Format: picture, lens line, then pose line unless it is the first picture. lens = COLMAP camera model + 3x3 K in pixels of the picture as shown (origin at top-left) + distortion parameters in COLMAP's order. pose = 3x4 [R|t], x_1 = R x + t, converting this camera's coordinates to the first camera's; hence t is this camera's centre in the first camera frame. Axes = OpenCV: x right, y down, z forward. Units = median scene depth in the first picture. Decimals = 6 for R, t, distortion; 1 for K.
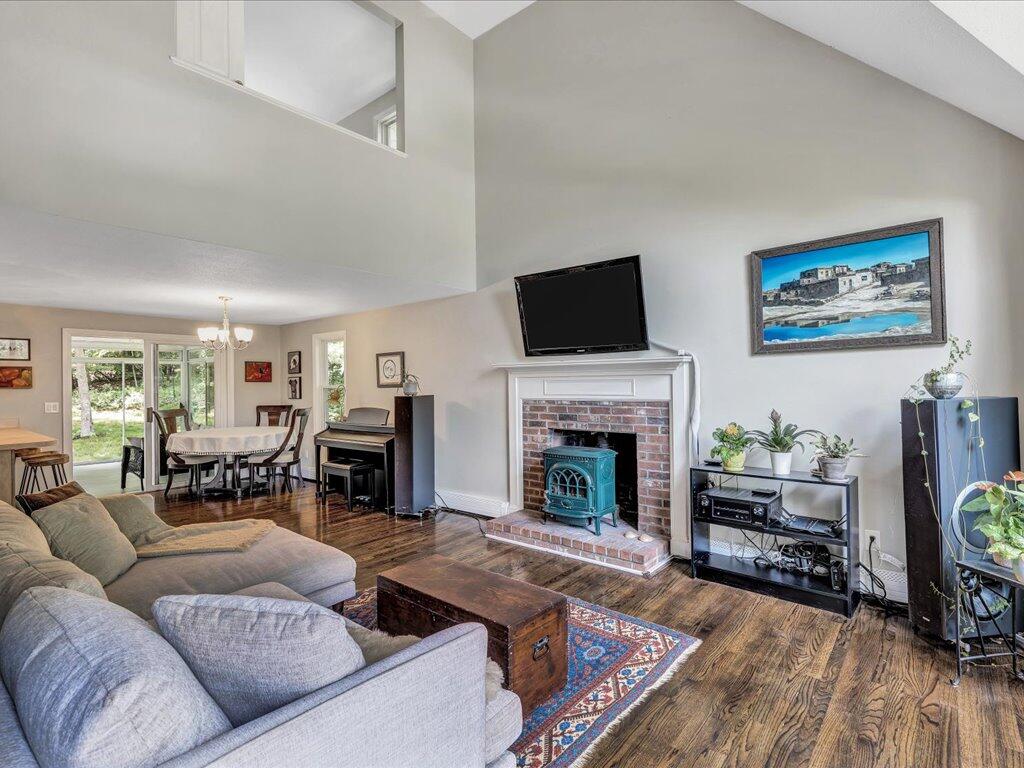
lens RADIAL K [[511.0, 0, 510.1], [0, 511.0, 381.7], [0, 0, 1]] dist [0.004227, -0.001171]
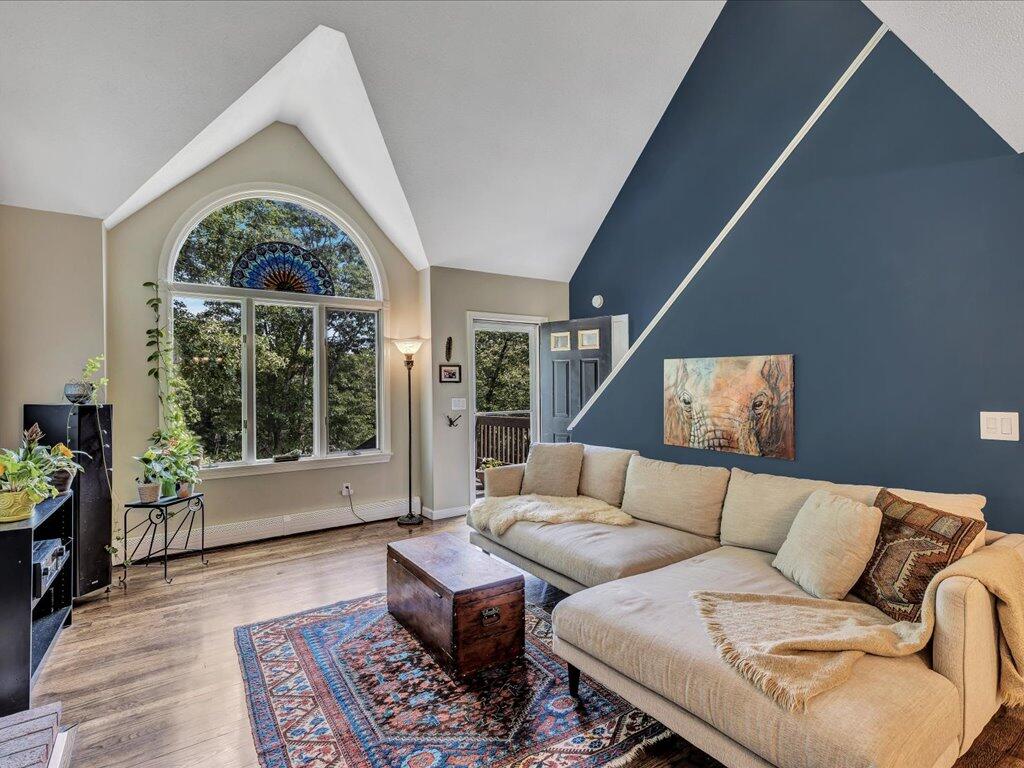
lens RADIAL K [[511.0, 0, 513.0], [0, 511.0, 381.5], [0, 0, 1]] dist [0.004227, -0.001171]
pose [[-0.963736, 0.025341, 0.265650, -0.266334], [0.022677, 0.999657, -0.013091, 0.009835], [-0.265891, -0.006592, -0.963981, 1.022721]]
